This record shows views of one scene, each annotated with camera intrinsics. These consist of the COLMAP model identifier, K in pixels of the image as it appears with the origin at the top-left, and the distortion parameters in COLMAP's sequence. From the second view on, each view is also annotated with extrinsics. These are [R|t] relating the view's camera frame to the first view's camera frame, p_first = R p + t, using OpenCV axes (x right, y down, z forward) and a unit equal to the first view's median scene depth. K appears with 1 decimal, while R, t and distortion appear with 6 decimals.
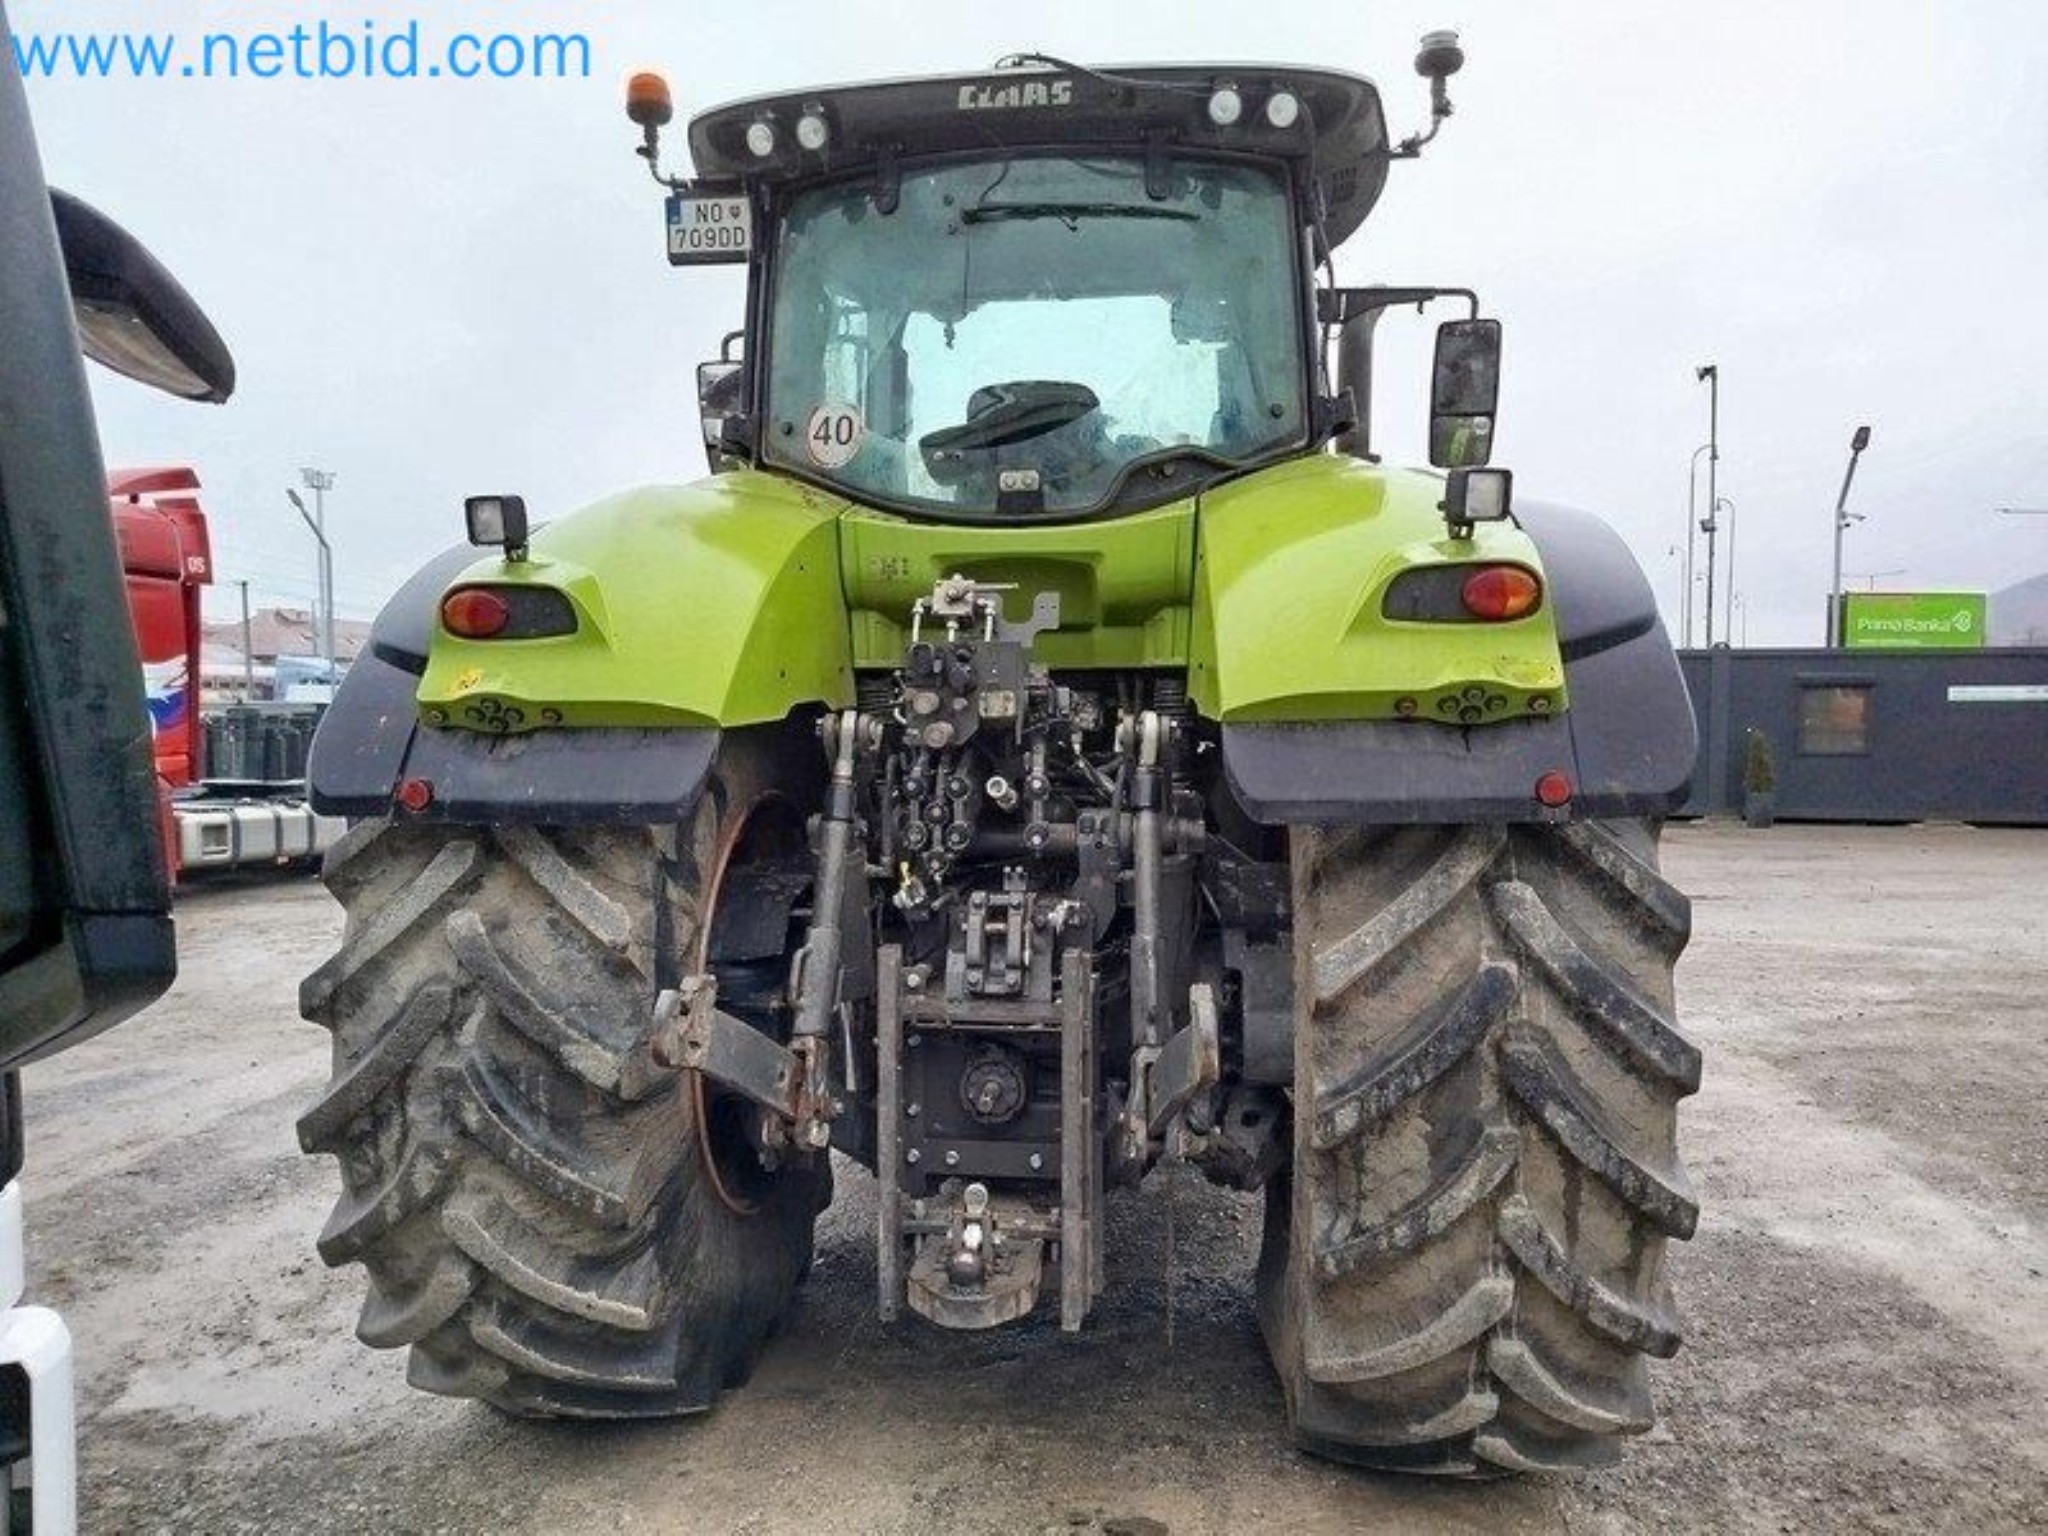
lens RADIAL K [[1411.7, 0, 1024.8], [0, 1411.7, 762.2], [0, 0, 1]] dist [0.046233, -0.045166]
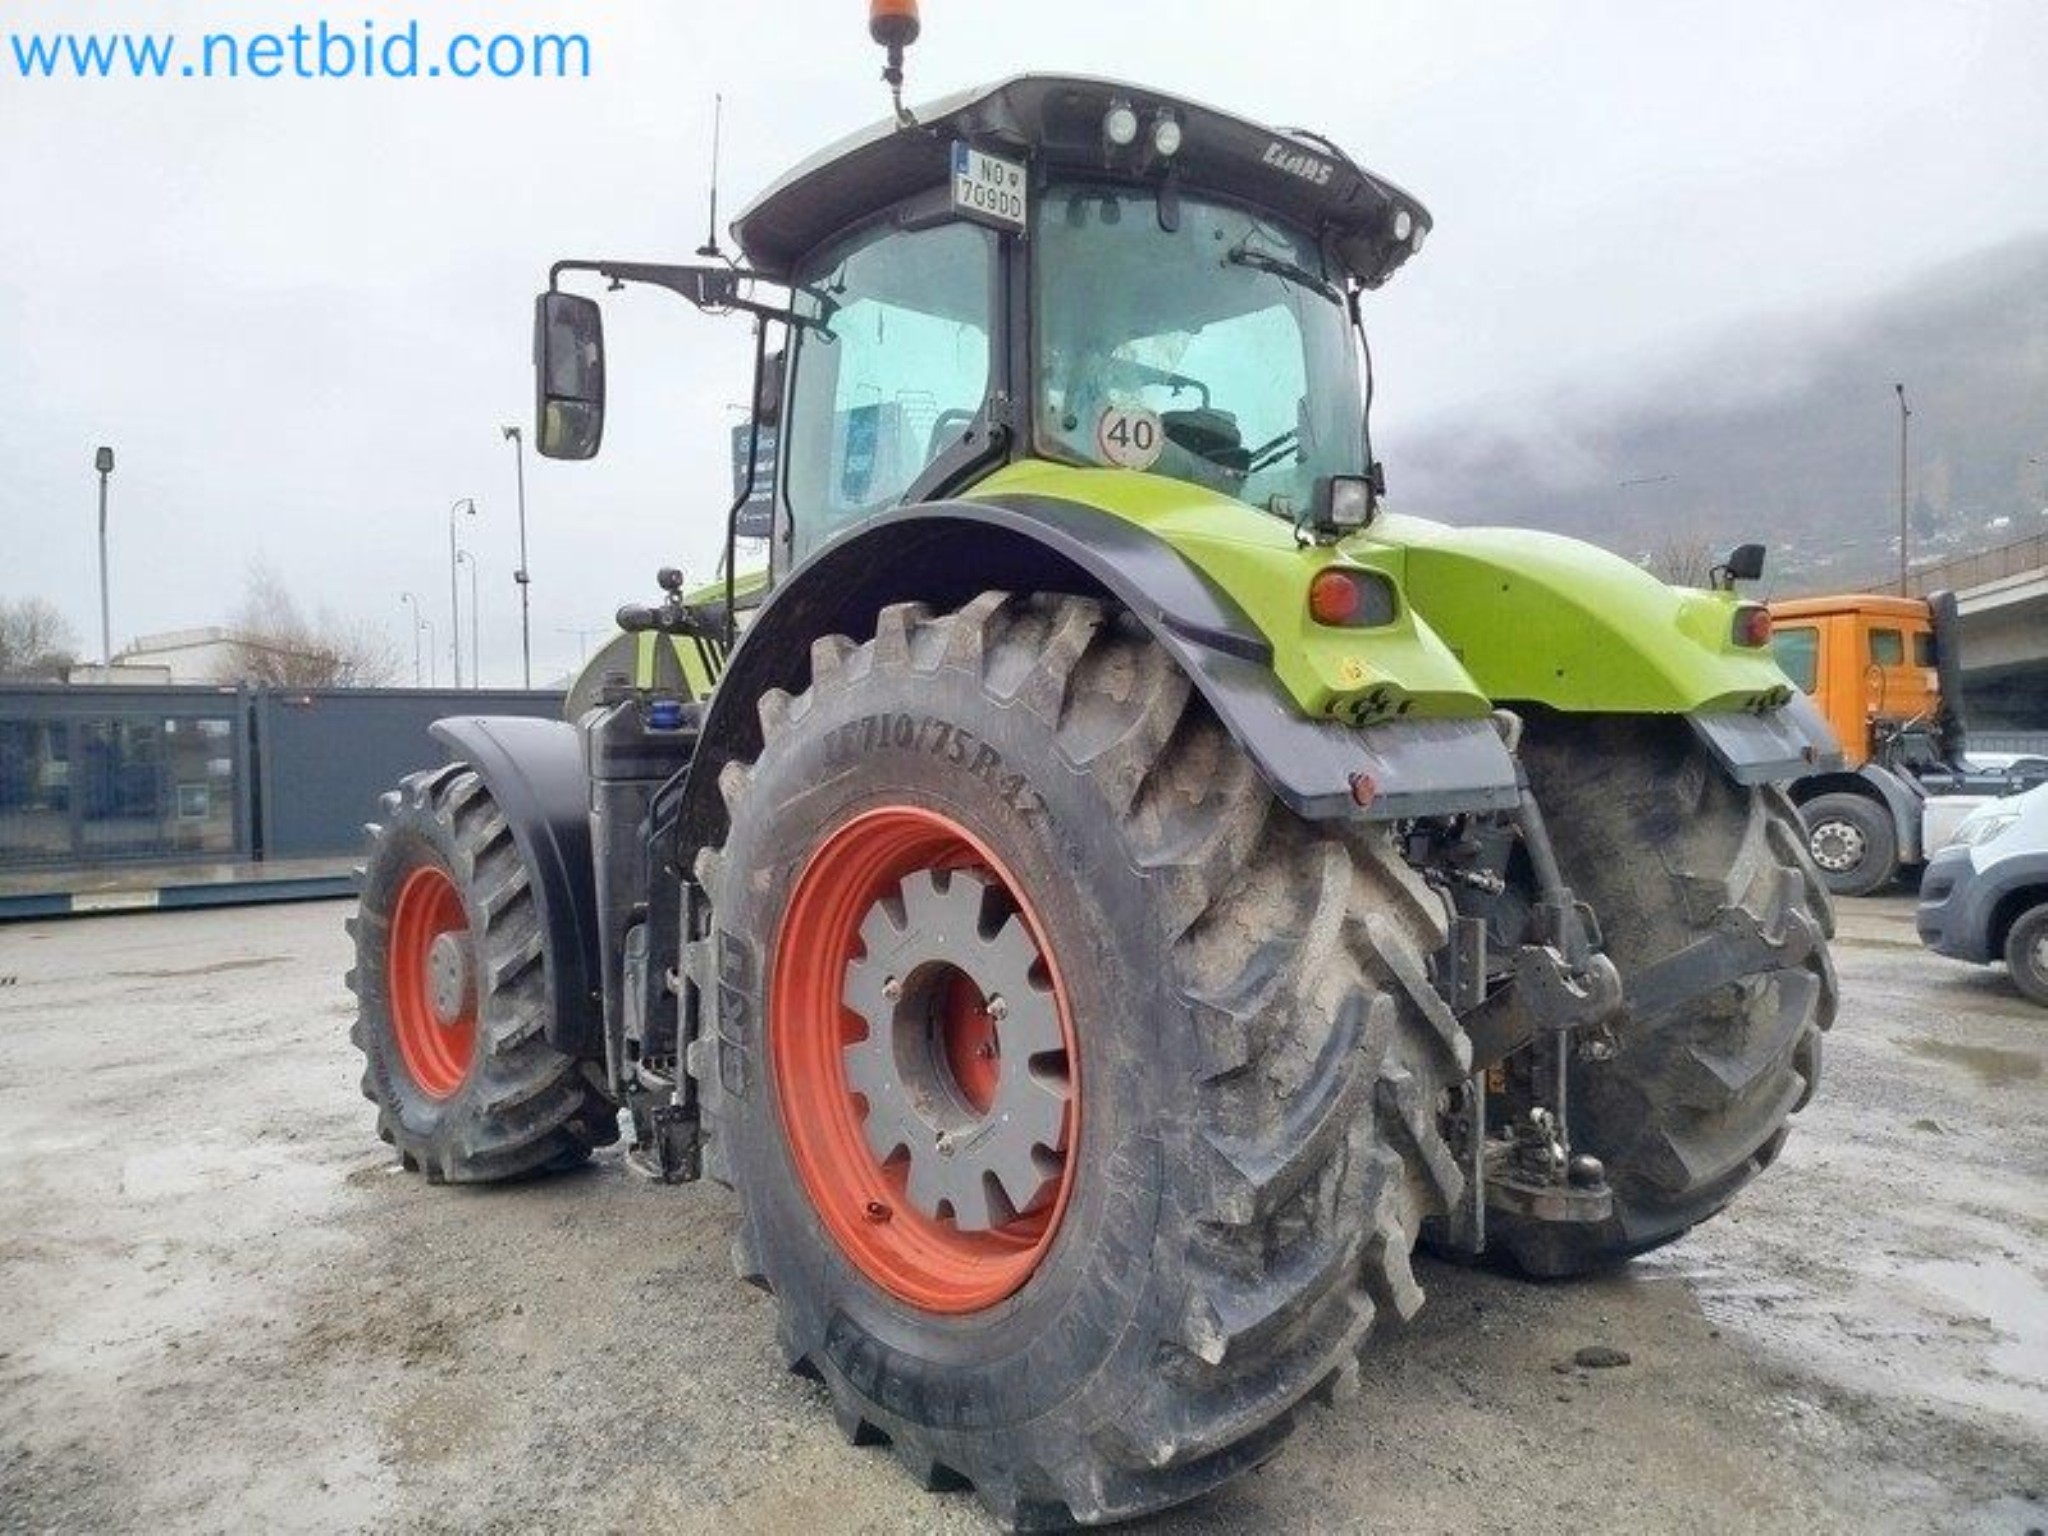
lens RADIAL K [[1411.7, 0, 1011.3], [0, 1411.7, 769.3], [0, 0, 1]] dist [0.046233, -0.045166]
pose [[0.663120, -0.026518, 0.748043, -0.971466], [0.046902, 0.998880, -0.006167, 0.003039], [-0.747042, 0.039174, 0.663621, 0.429054]]
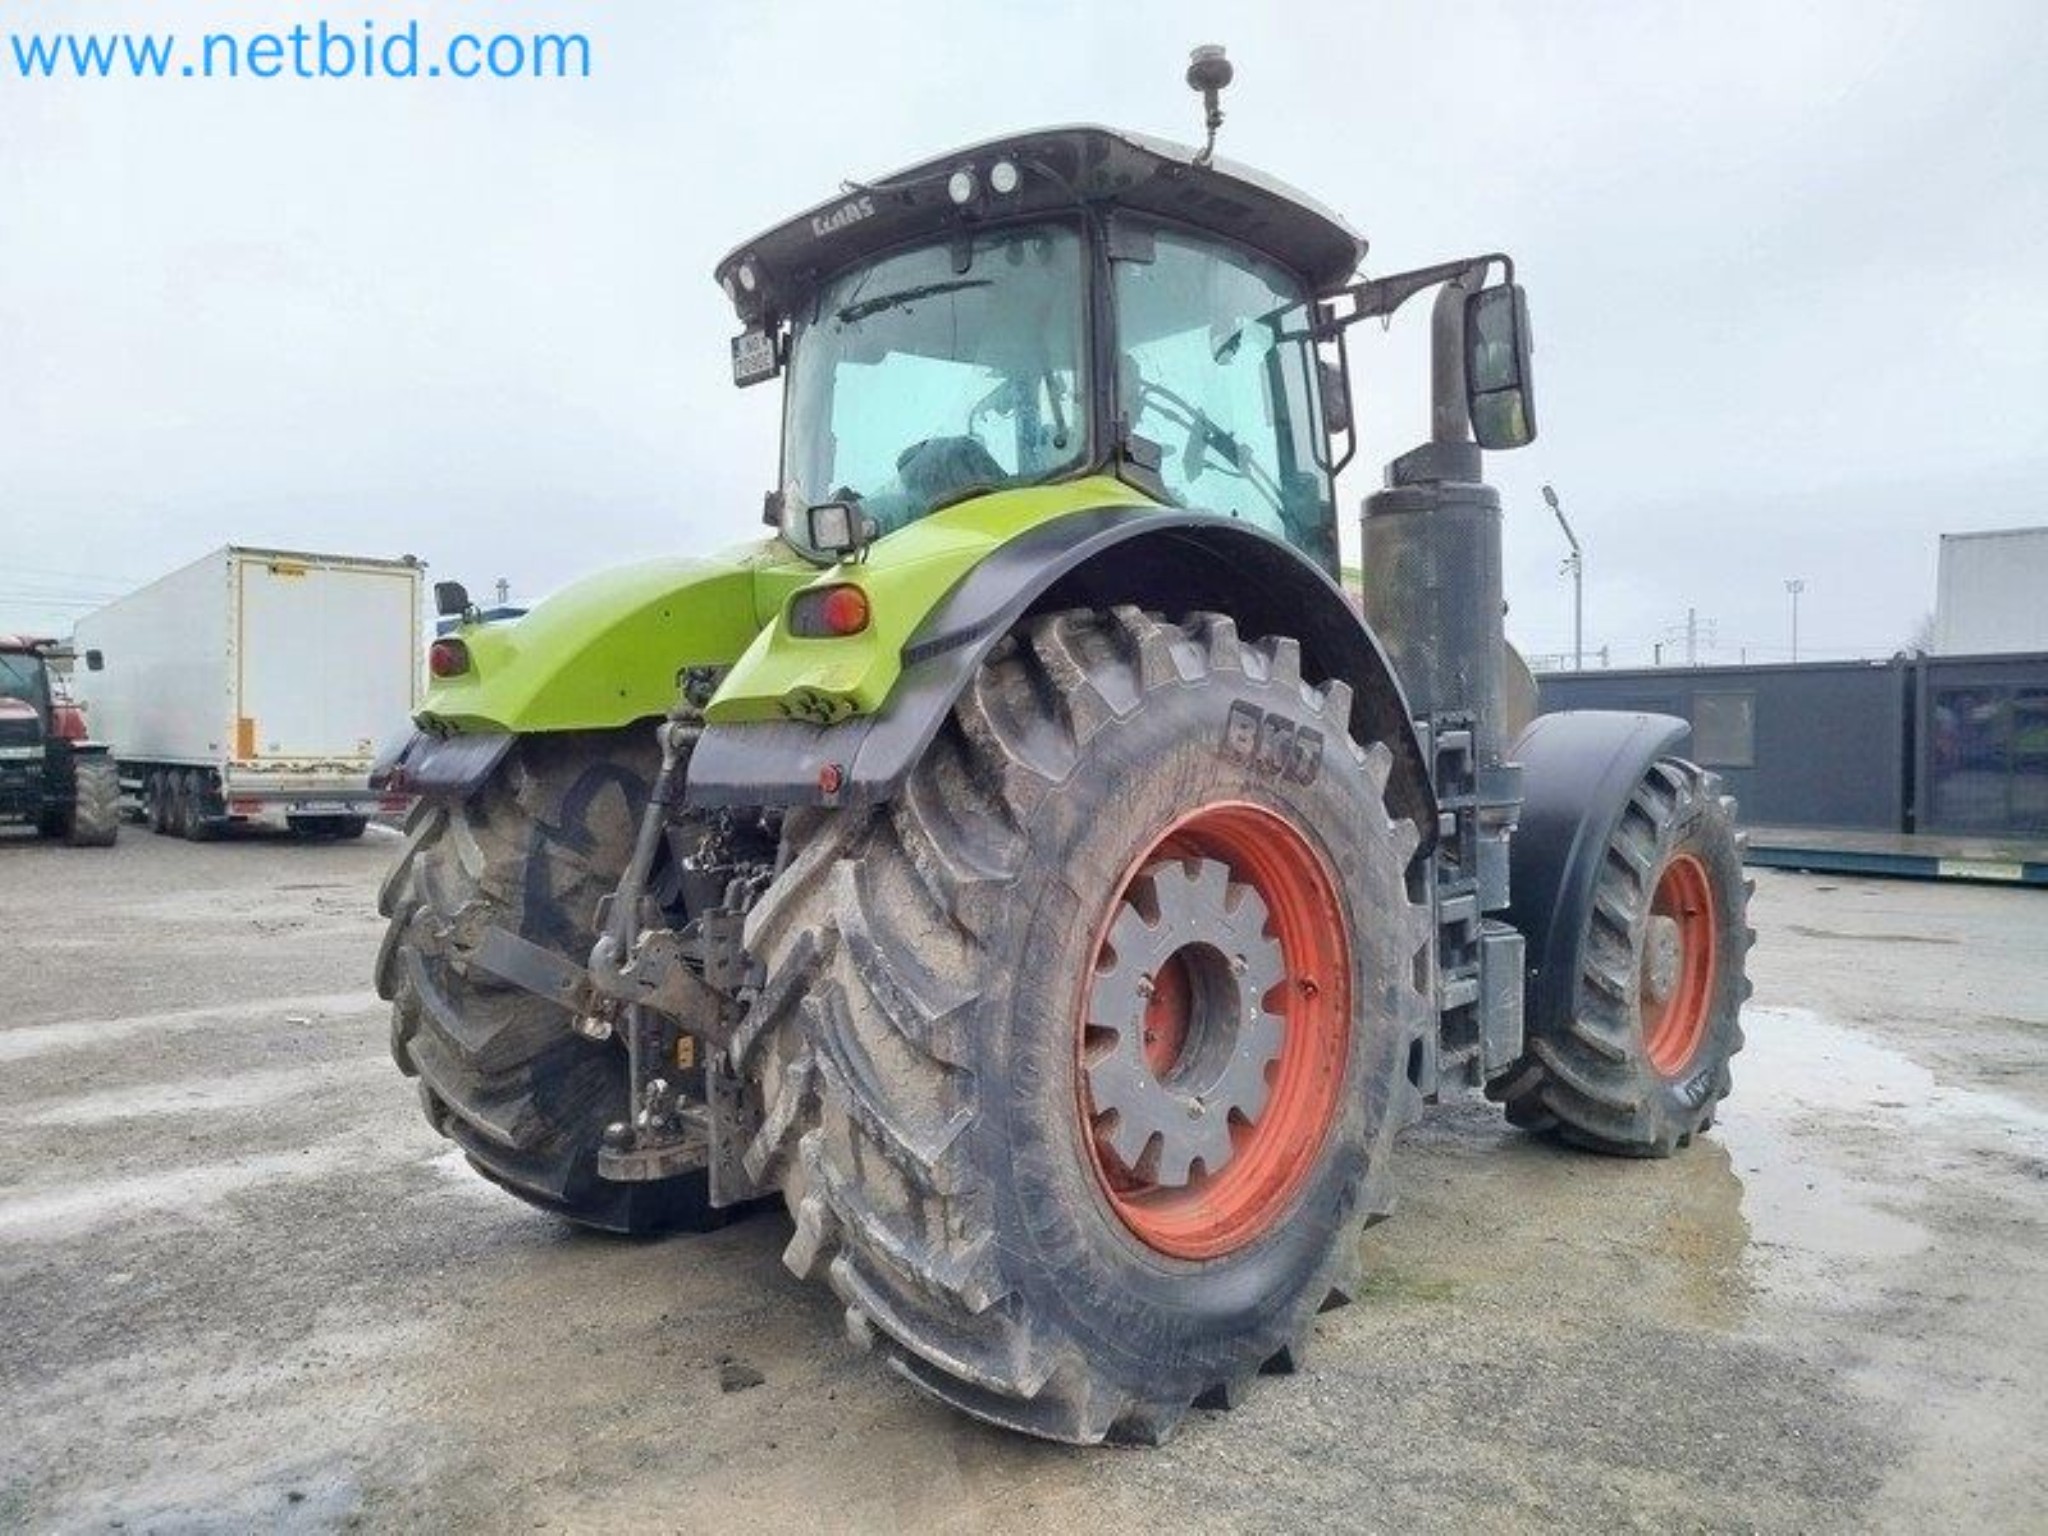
lens RADIAL K [[1411.7, 0, 1021.8], [0, 1411.7, 768.9], [0, 0, 1]] dist [0.046233, -0.045166]
pose [[0.794733, 0.006460, -0.606924, 0.829399], [-0.013634, 0.999881, -0.007211, 0.012138], [0.606806, 0.014005, 0.794727, 0.125055]]
